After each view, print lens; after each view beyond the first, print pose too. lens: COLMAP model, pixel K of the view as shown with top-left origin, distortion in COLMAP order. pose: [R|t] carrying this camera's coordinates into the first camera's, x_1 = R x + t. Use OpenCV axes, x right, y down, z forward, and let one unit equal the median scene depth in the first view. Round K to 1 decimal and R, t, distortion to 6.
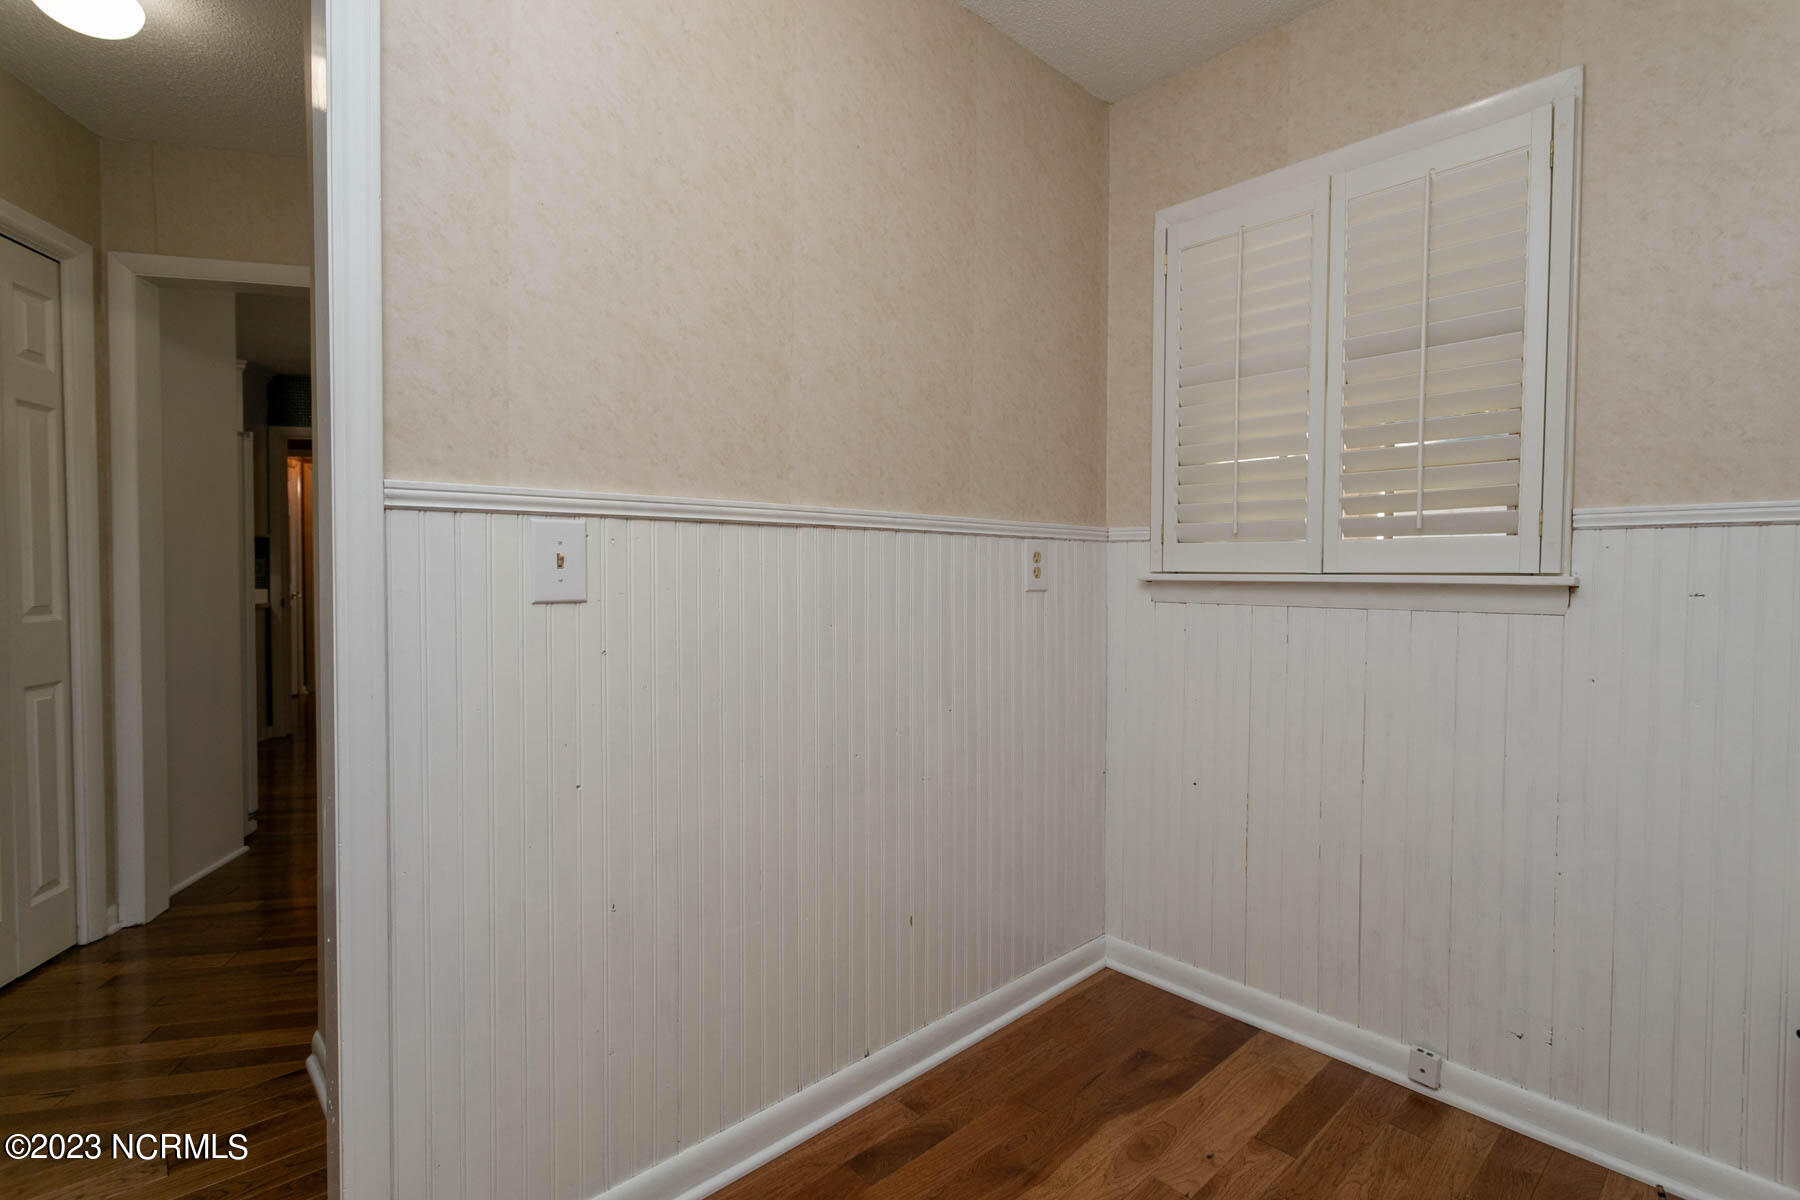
lens RADIAL K [[848.2, 0, 904.5], [0, 848.2, 593.9], [0, 0, 1]] dist [-0.001669, 0.001394]
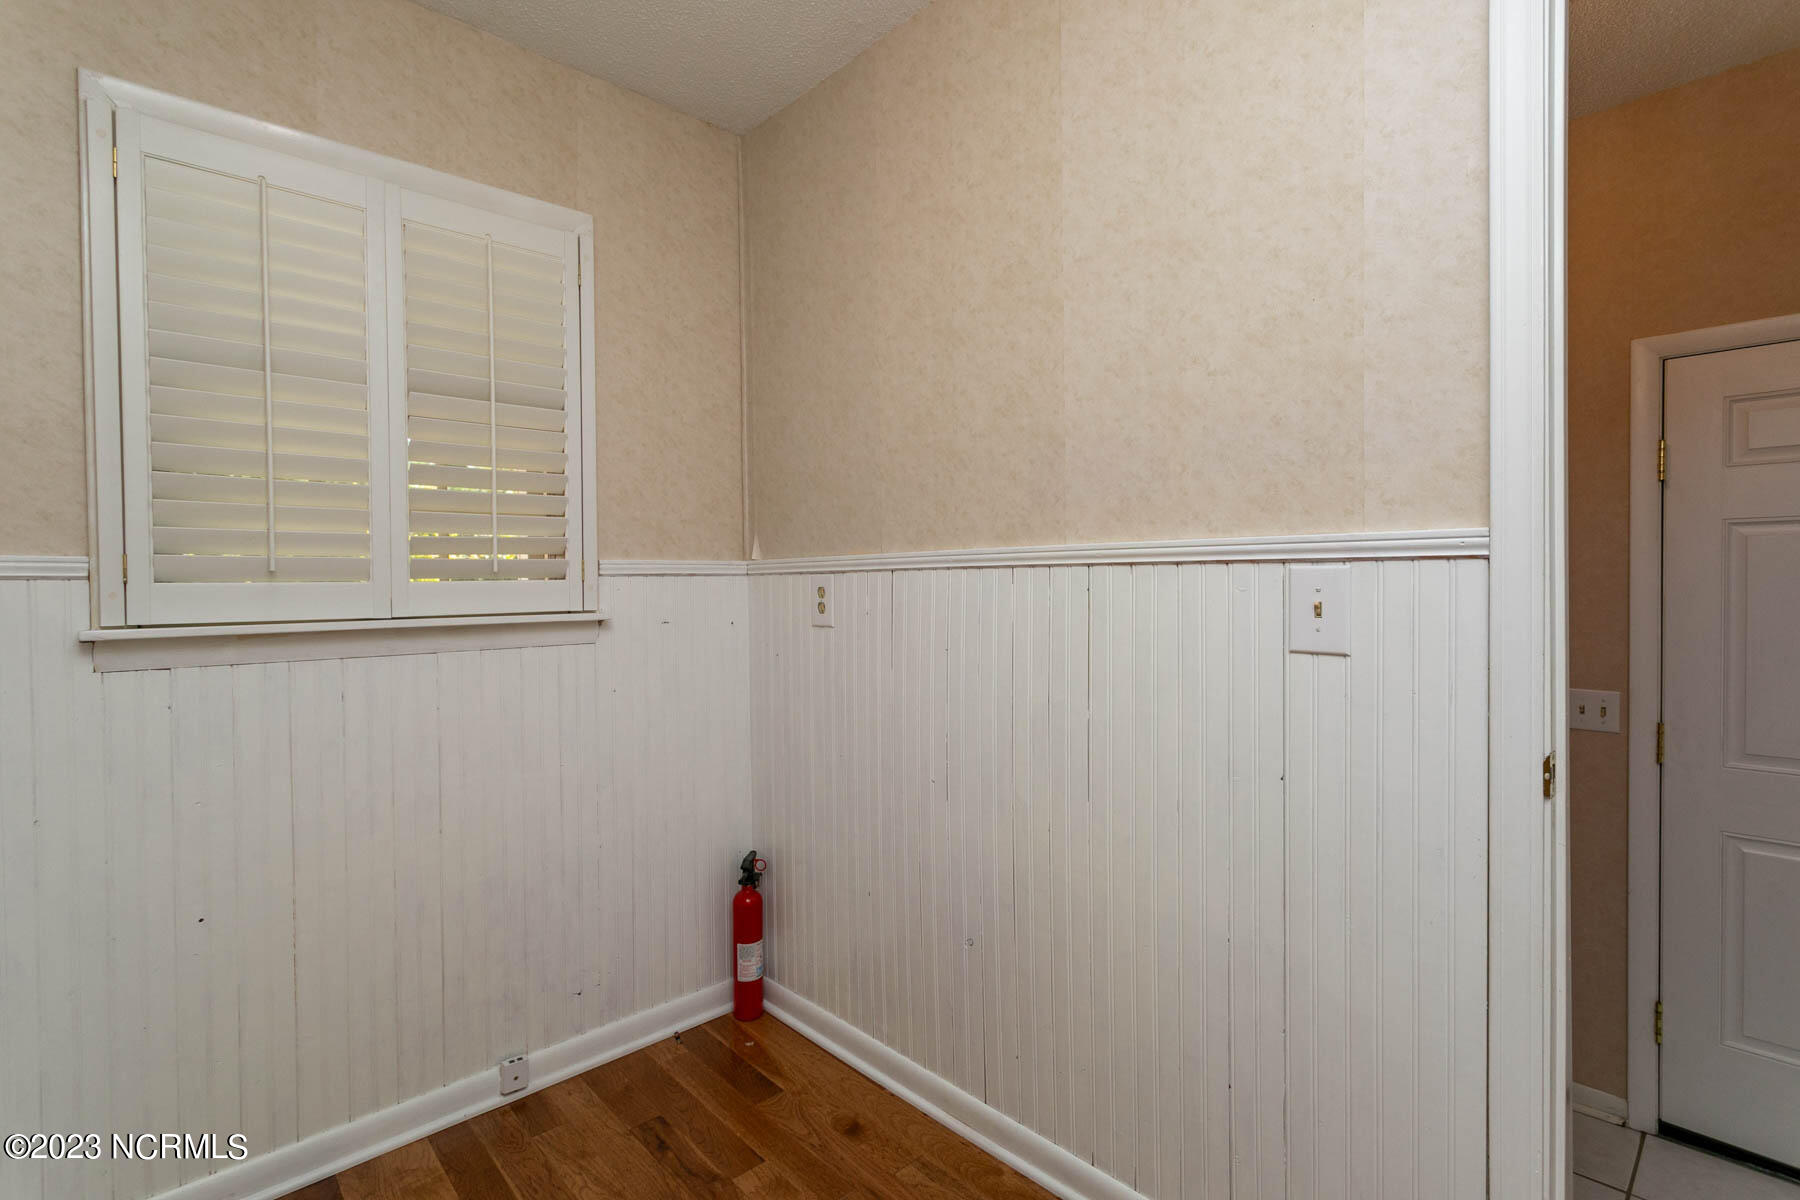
lens RADIAL K [[848.2, 0, 904.5], [0, 848.2, 593.9], [0, 0, 1]] dist [-0.001669, 0.001394]
pose [[-0.003114, -0.021180, 0.999771, -0.431667], [0.035971, 0.999126, 0.021278, -0.052005], [-0.999348, 0.036029, -0.002349, 0.473119]]
